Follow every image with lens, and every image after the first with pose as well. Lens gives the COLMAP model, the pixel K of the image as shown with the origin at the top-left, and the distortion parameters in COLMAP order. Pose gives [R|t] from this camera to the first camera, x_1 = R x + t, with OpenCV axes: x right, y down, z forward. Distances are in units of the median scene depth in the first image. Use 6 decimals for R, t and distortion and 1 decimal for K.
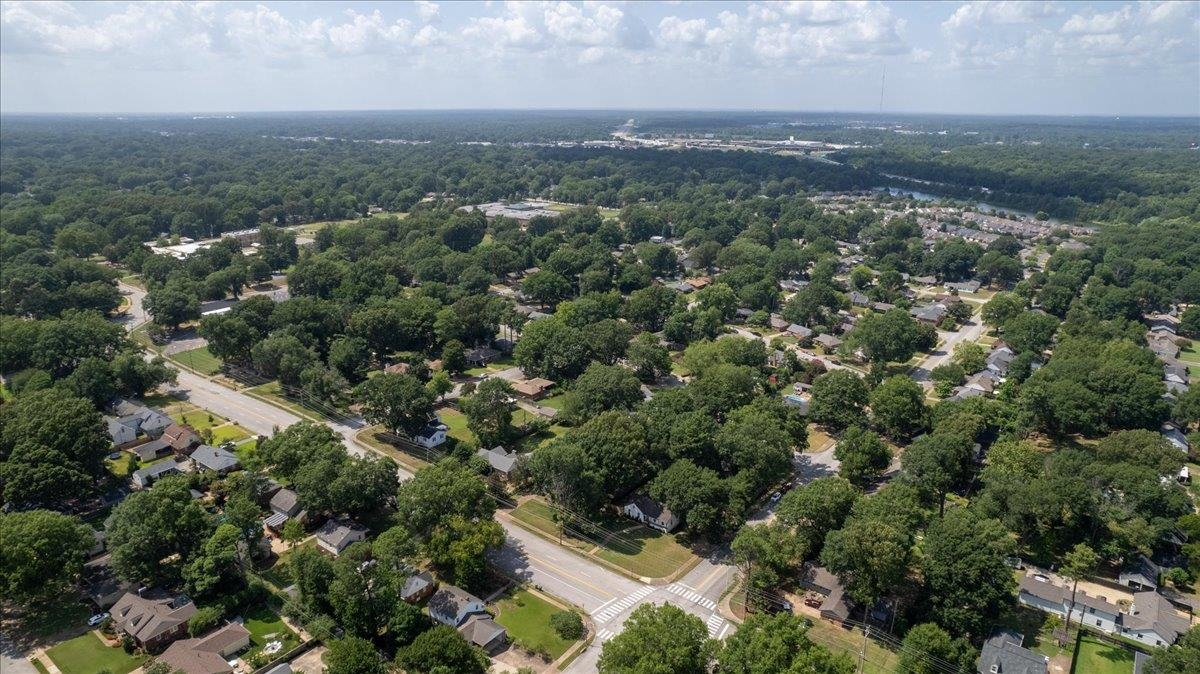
lens RADIAL K [[767.8, 0, 602.2], [0, 767.8, 344.0], [0, 0, 1]] dist [-0.073692, 0.065224]
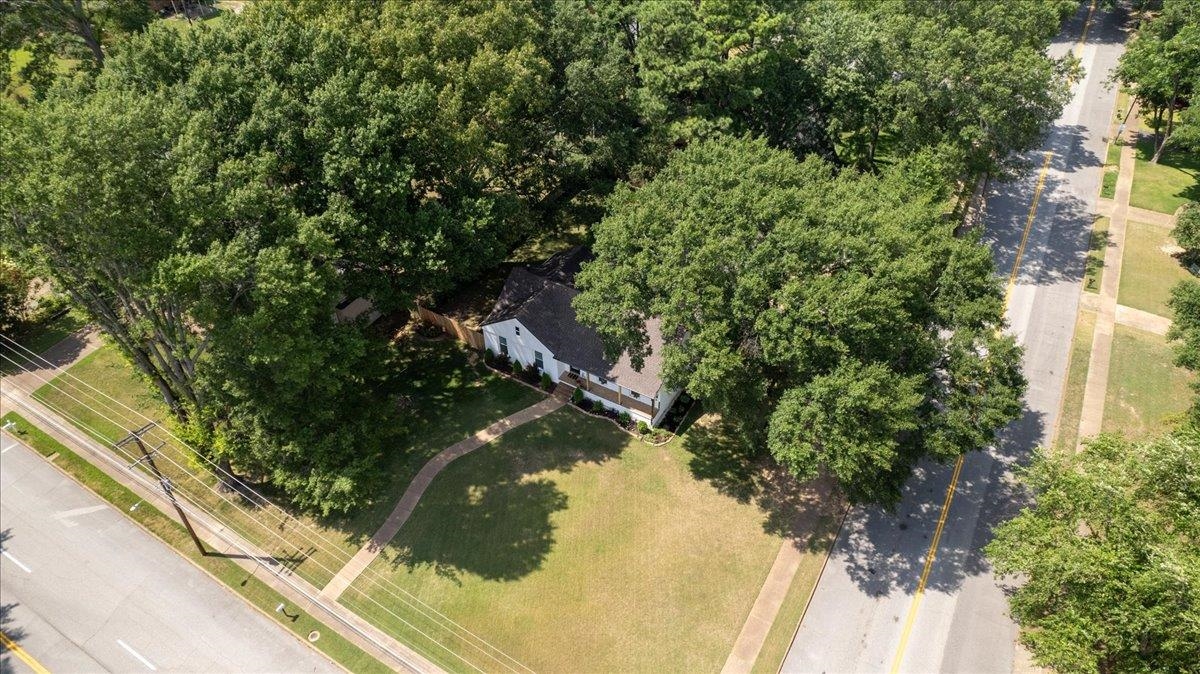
lens RADIAL K [[767.8, 0, 602.2], [0, 767.8, 344.0], [0, 0, 1]] dist [-0.073692, 0.065224]
pose [[0.993092, -0.091626, 0.073305, 0.051856], [0.051303, 0.900882, 0.431021, 0.112526], [-0.105532, -0.424282, 0.899359, 0.790704]]
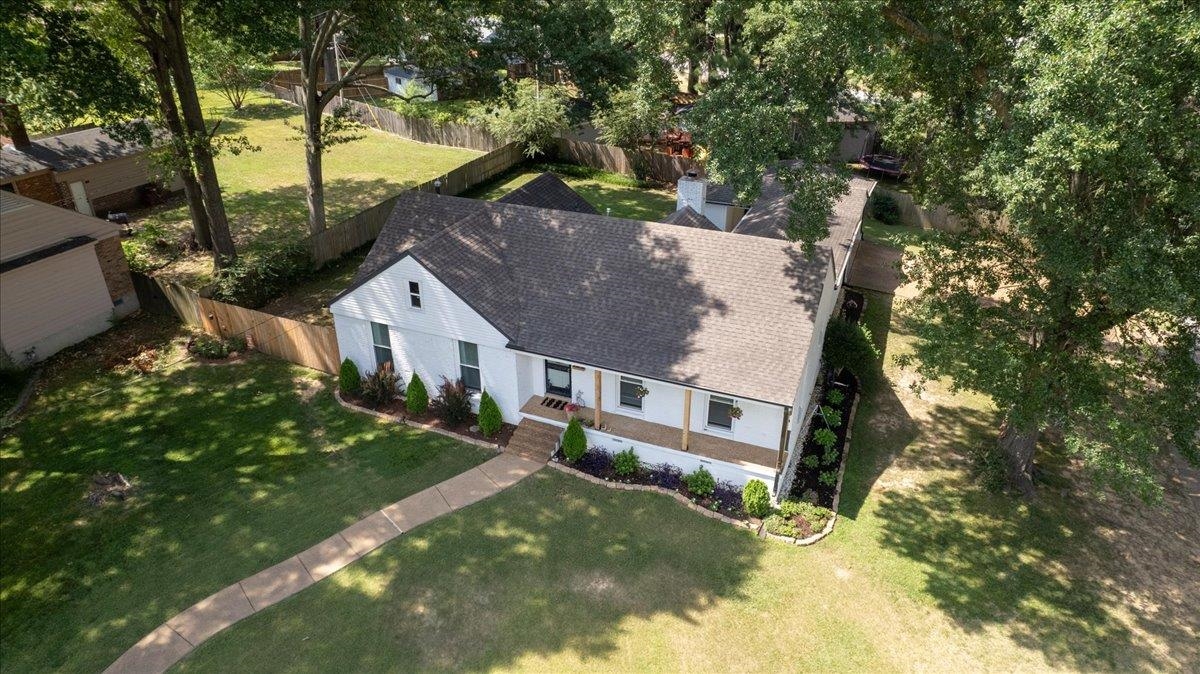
lens RADIAL K [[762.0, 0, 556.1], [0, 762.0, 338.6], [0, 0, 1]] dist [-0.026990, -0.000814]
pose [[0.978803, -0.123088, 0.163689, 0.043916], [0.092876, 0.979109, 0.180886, 0.208419], [-0.182534, -0.161849, 0.969787, 0.922948]]
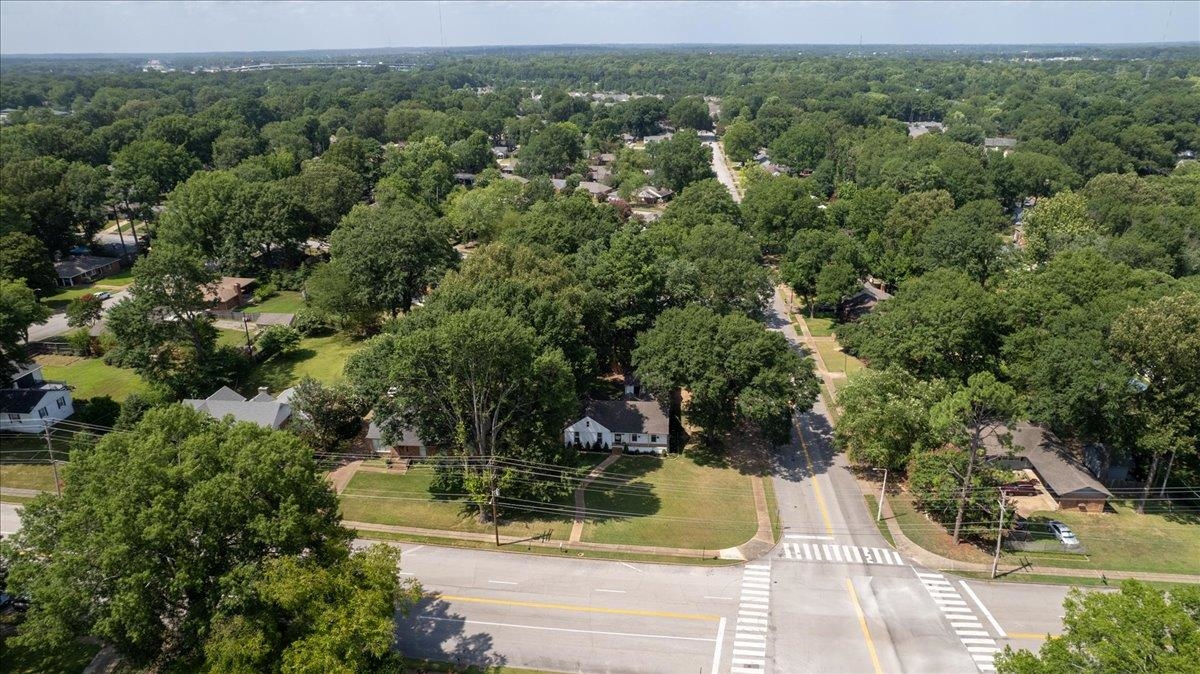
lens RADIAL K [[767.8, 0, 602.2], [0, 767.8, 344.0], [0, 0, 1]] dist [-0.073692, 0.065224]
pose [[0.851426, -0.205197, 0.482667, -0.181413], [0.170480, 0.978592, 0.115303, 0.111925], [-0.495994, -0.015886, 0.868181, 0.590294]]
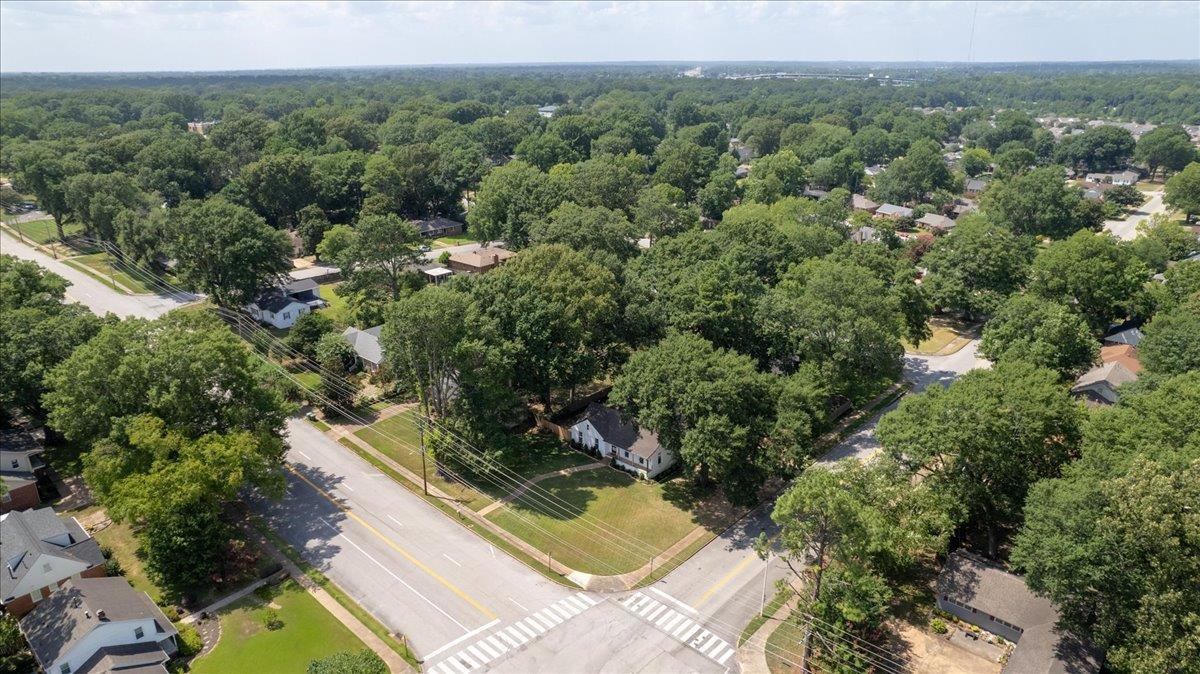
lens RADIAL K [[767.8, 0, 602.2], [0, 767.8, 344.0], [0, 0, 1]] dist [-0.073692, 0.065224]
pose [[0.996216, 0.019029, -0.084807, 0.095756], [-0.014551, 0.998483, 0.053107, 0.134987], [0.085689, -0.051672, 0.994981, 0.512941]]
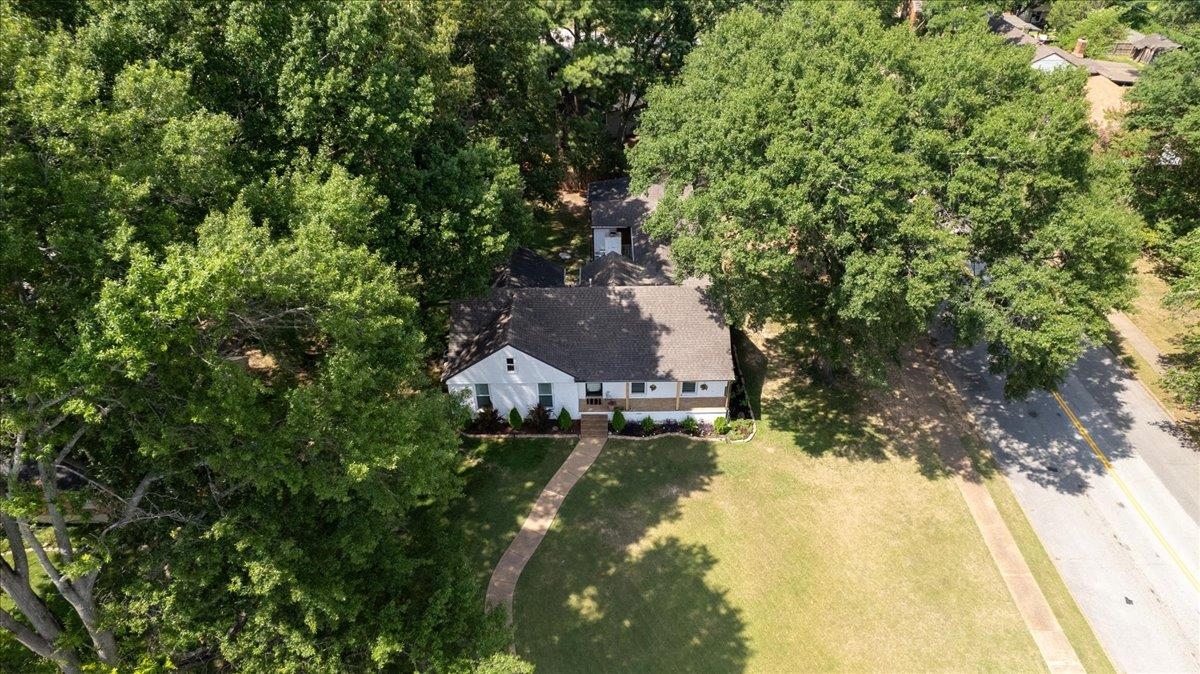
lens RADIAL K [[755.5, 0, 602.4], [0, 755.5, 354.6], [0, 0, 1]] dist [-0.093735, 0.118832]
pose [[0.790635, -0.393716, 0.468918, -0.022268], [0.194851, 0.887821, 0.416902, 0.148147], [-0.580456, -0.238247, 0.778658, 0.881261]]
